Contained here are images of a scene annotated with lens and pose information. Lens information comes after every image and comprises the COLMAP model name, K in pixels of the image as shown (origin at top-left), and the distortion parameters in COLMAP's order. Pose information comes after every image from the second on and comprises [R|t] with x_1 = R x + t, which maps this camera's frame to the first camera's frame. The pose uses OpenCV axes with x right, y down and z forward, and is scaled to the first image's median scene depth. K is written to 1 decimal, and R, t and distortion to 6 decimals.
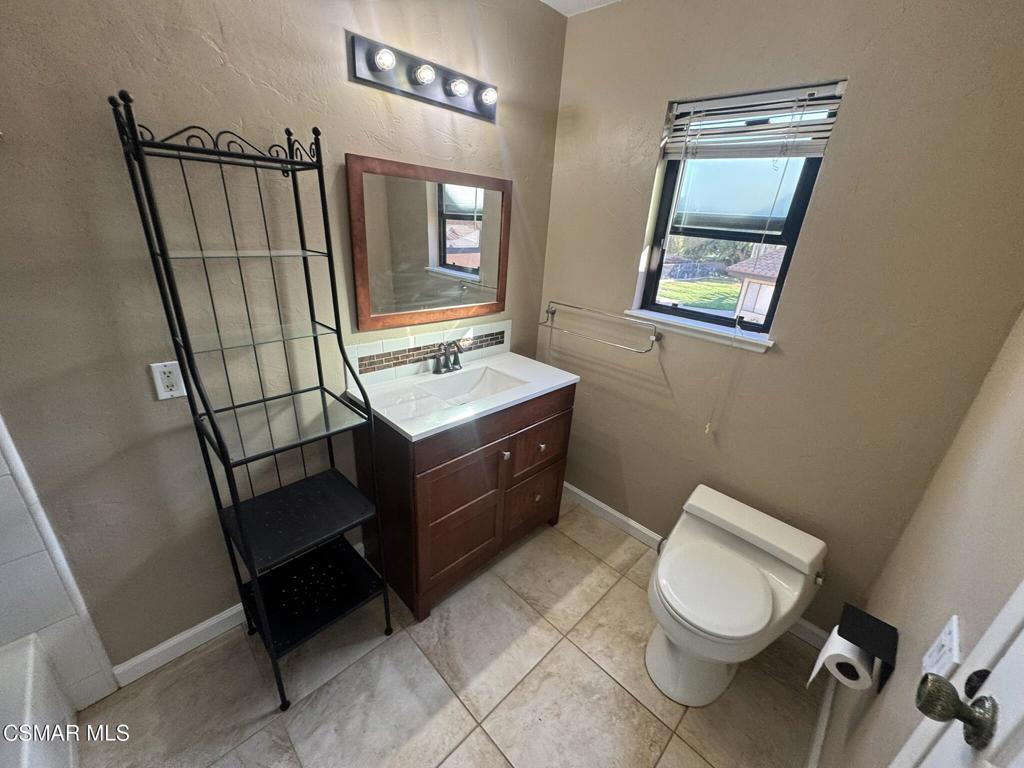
lens RADIAL K [[409.4, 0, 511.8], [0, 409.4, 383.2], [0, 0, 1]] dist [0.003522, 0.000073]
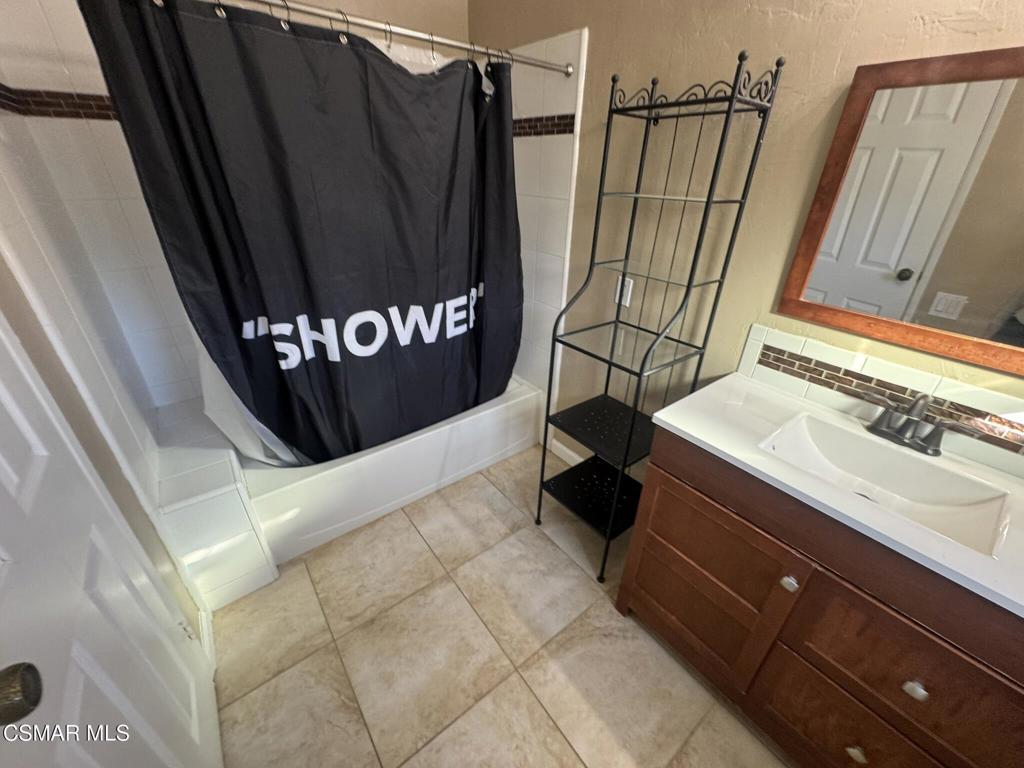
lens RADIAL K [[409.4, 0, 511.1], [0, 409.4, 388.2], [0, 0, 1]] dist [0.003522, 0.000073]
pose [[-0.128579, 0.420880, -0.897958, 0.432238], [-0.392623, 0.809883, 0.435818, -0.140757], [0.910667, 0.408596, 0.061113, 0.504480]]
